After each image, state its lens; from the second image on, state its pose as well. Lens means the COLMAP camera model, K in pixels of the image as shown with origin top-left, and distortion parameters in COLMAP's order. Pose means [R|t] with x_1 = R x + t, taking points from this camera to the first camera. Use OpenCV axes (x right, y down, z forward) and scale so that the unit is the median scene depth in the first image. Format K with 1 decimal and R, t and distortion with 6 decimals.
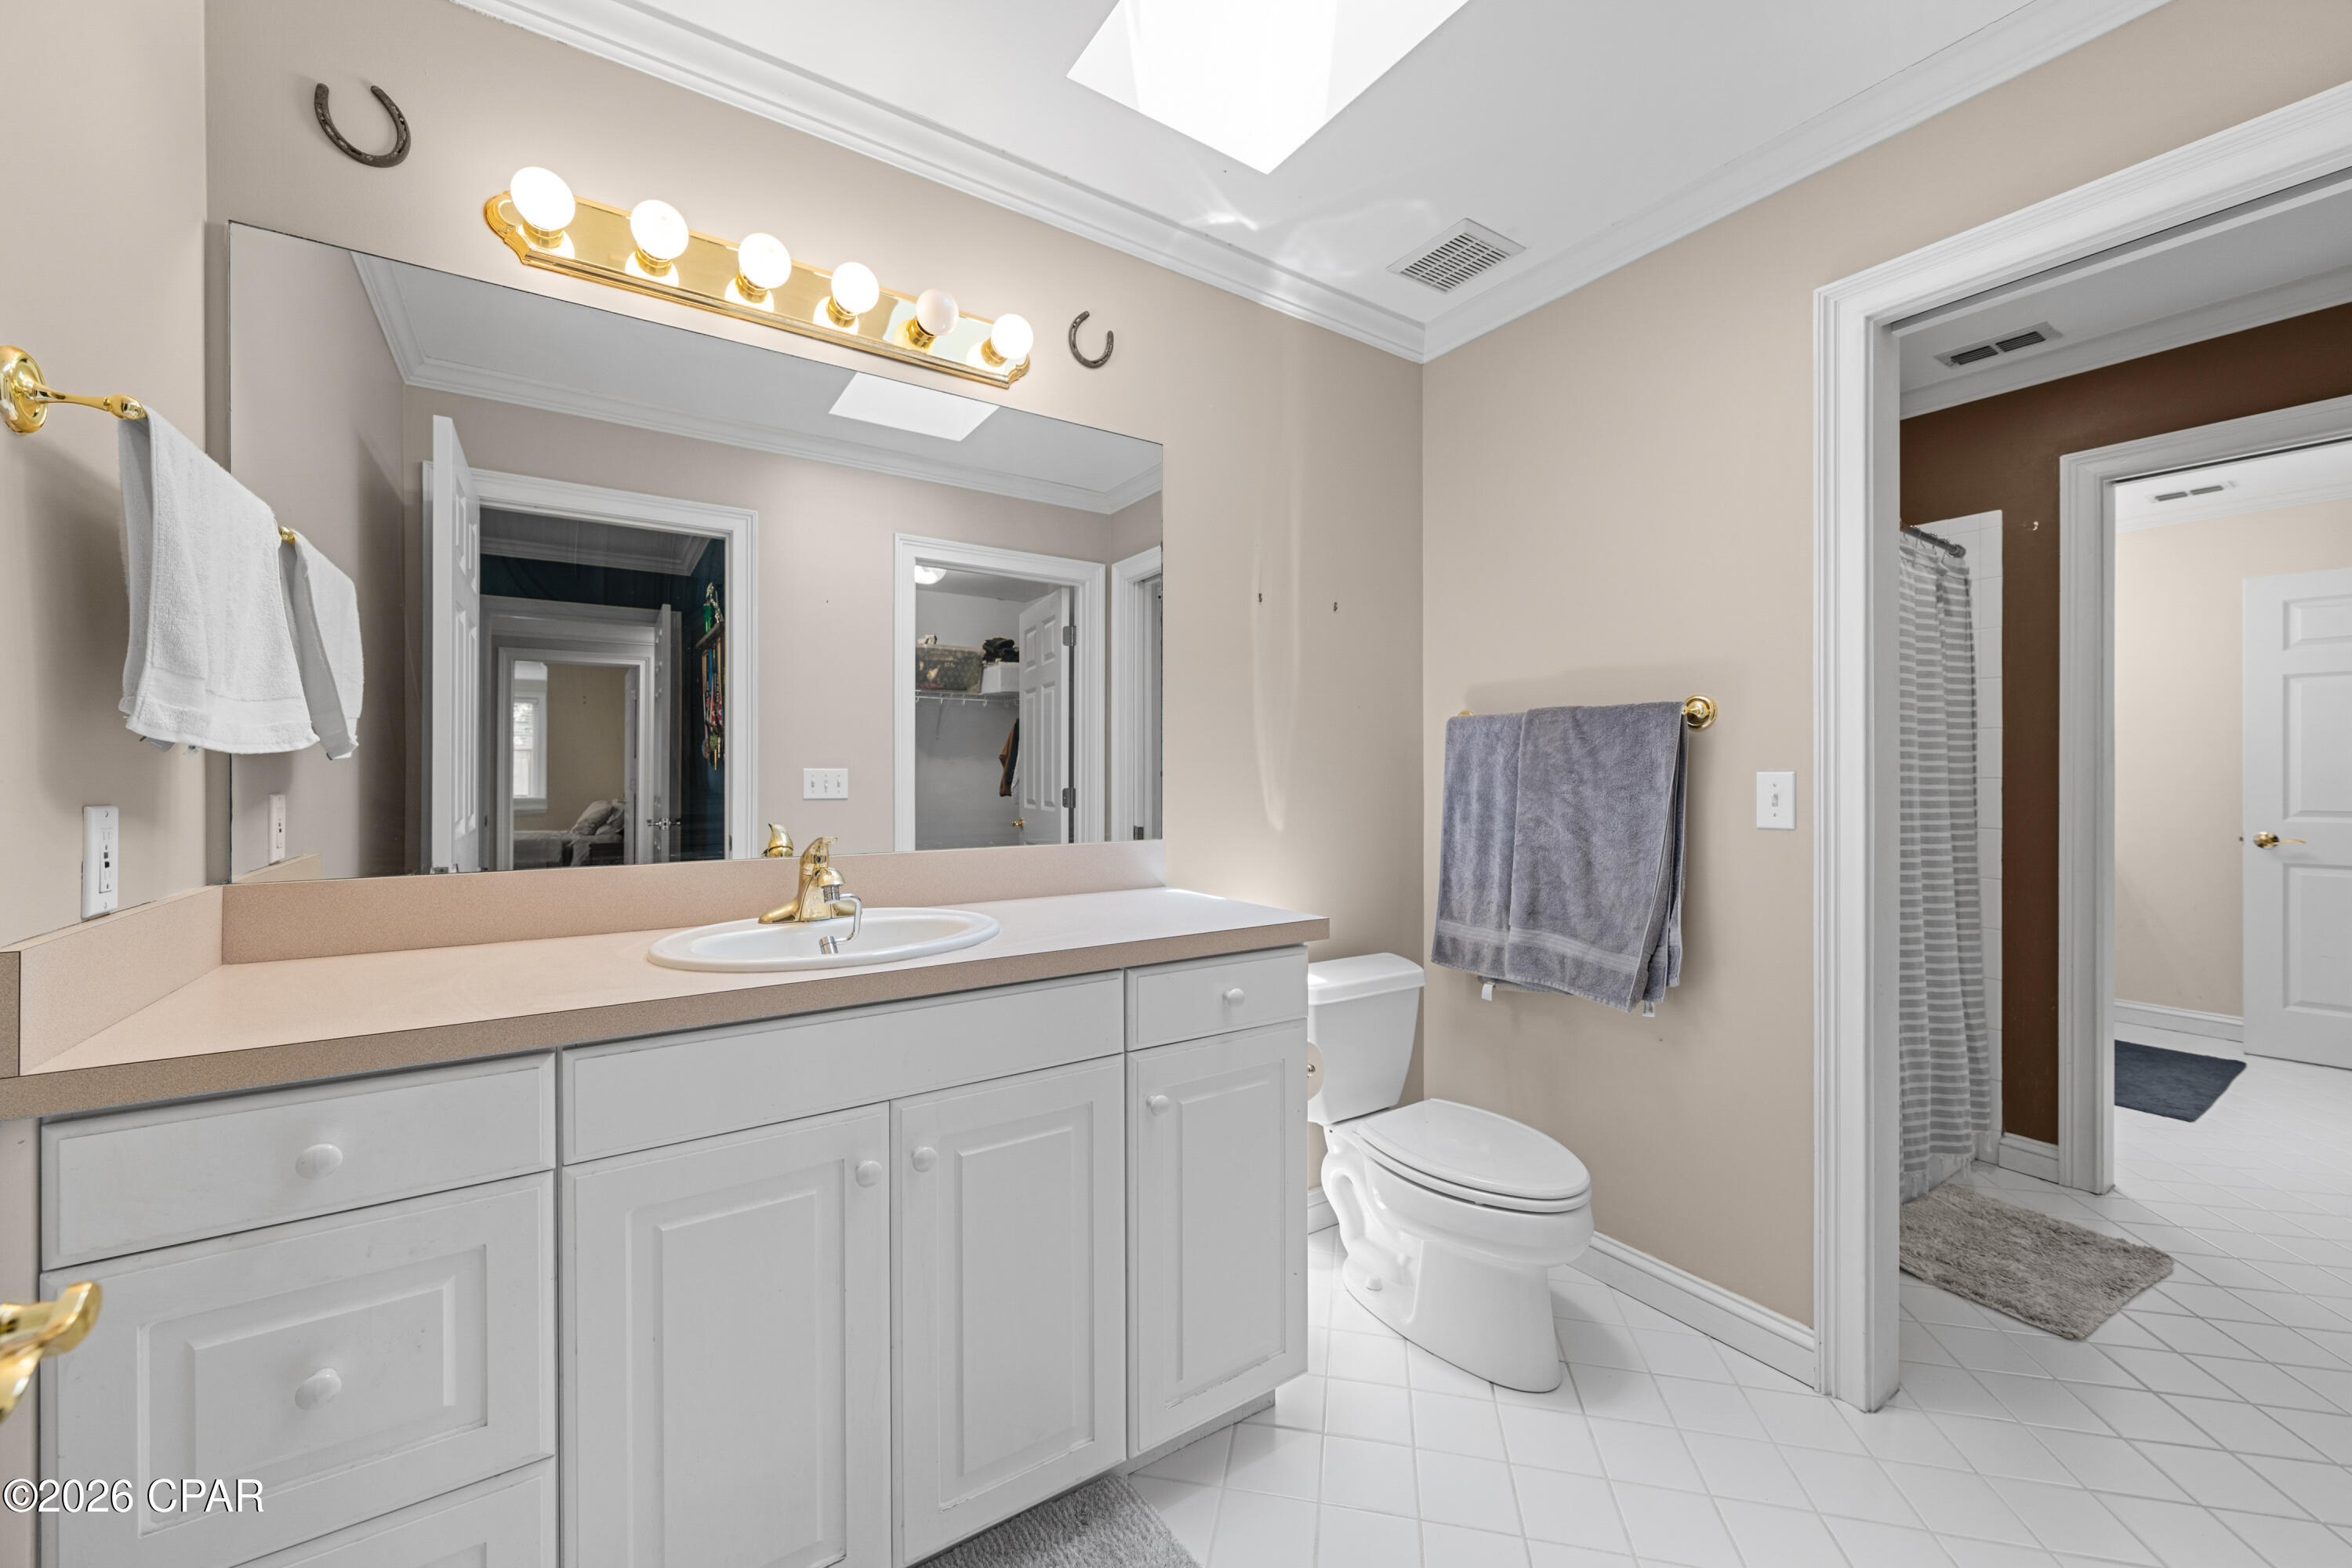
lens RADIAL K [[904.5, 0, 1174.8], [0, 904.5, 780.0], [0, 0, 1]] dist [-0.000866, 0.000057]
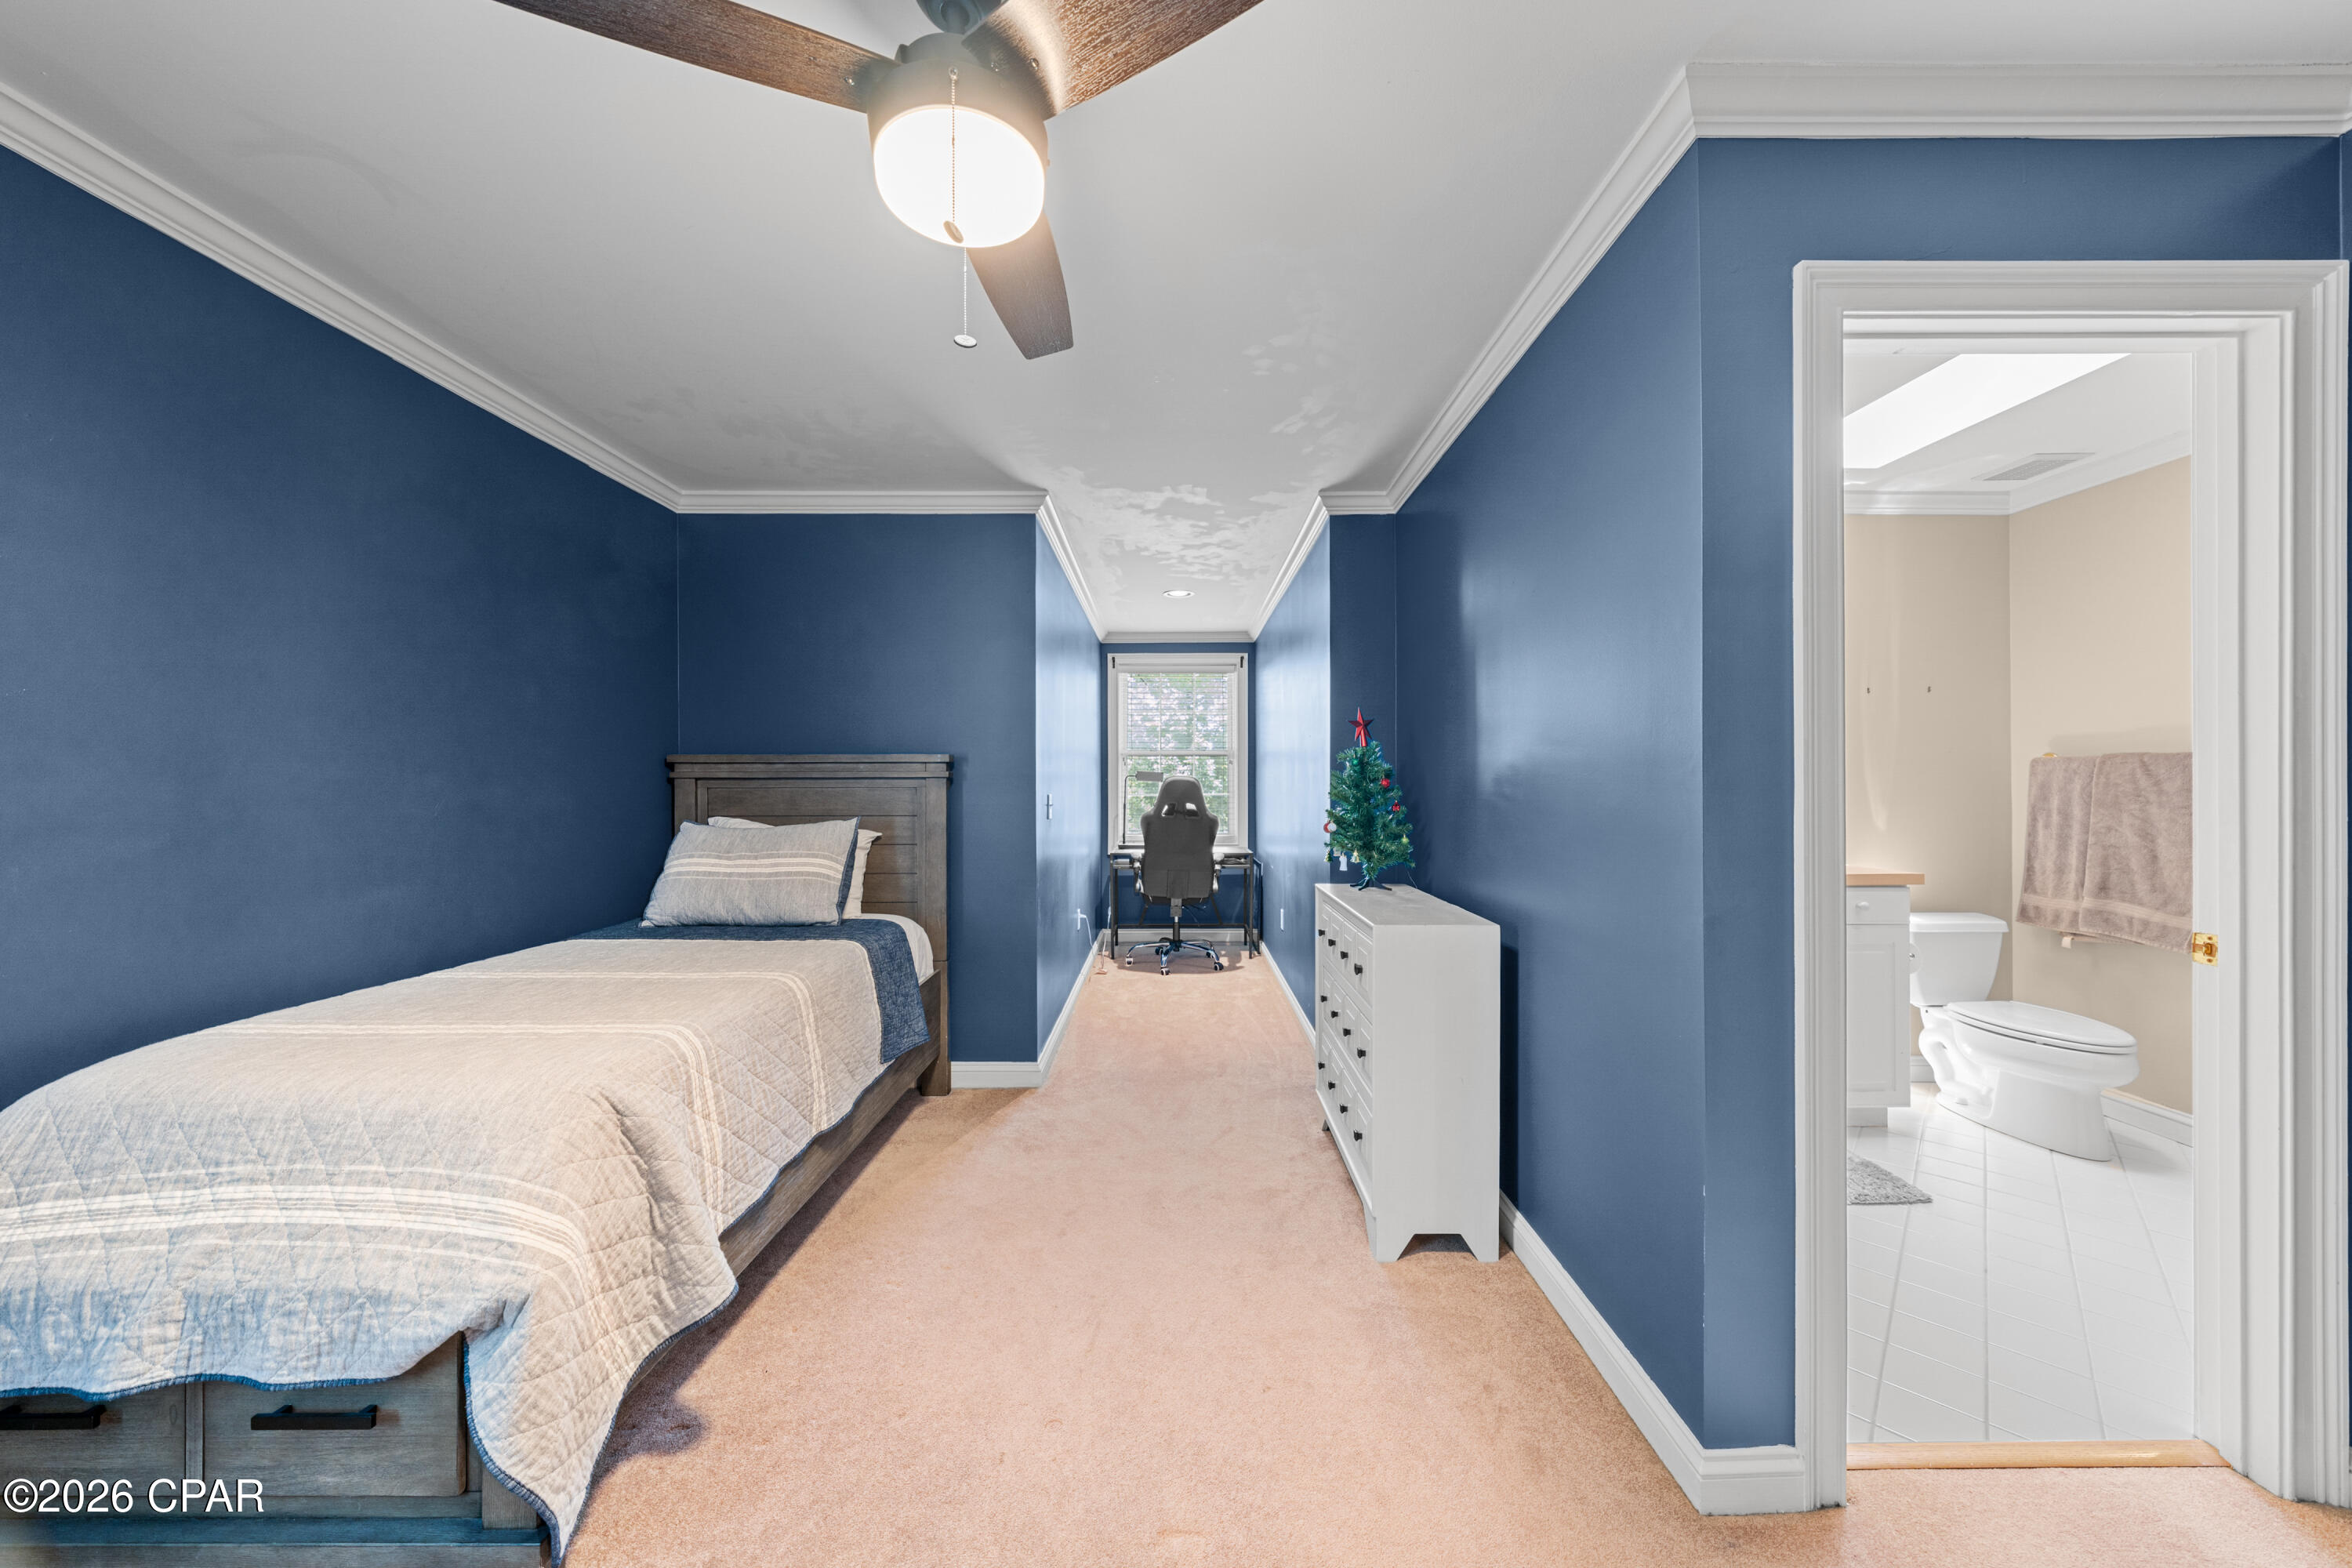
lens RADIAL K [[812.5, 0, 1174.4], [0, 812.5, 786.4], [0, 0, 1]] dist [-0.002996, -0.000318]
pose [[0.835247, -0.003189, -0.549865, -0.159782], [0.001293, 0.999992, -0.003835, -0.021354], [0.549873, 0.002493, 0.835245, -0.987265]]
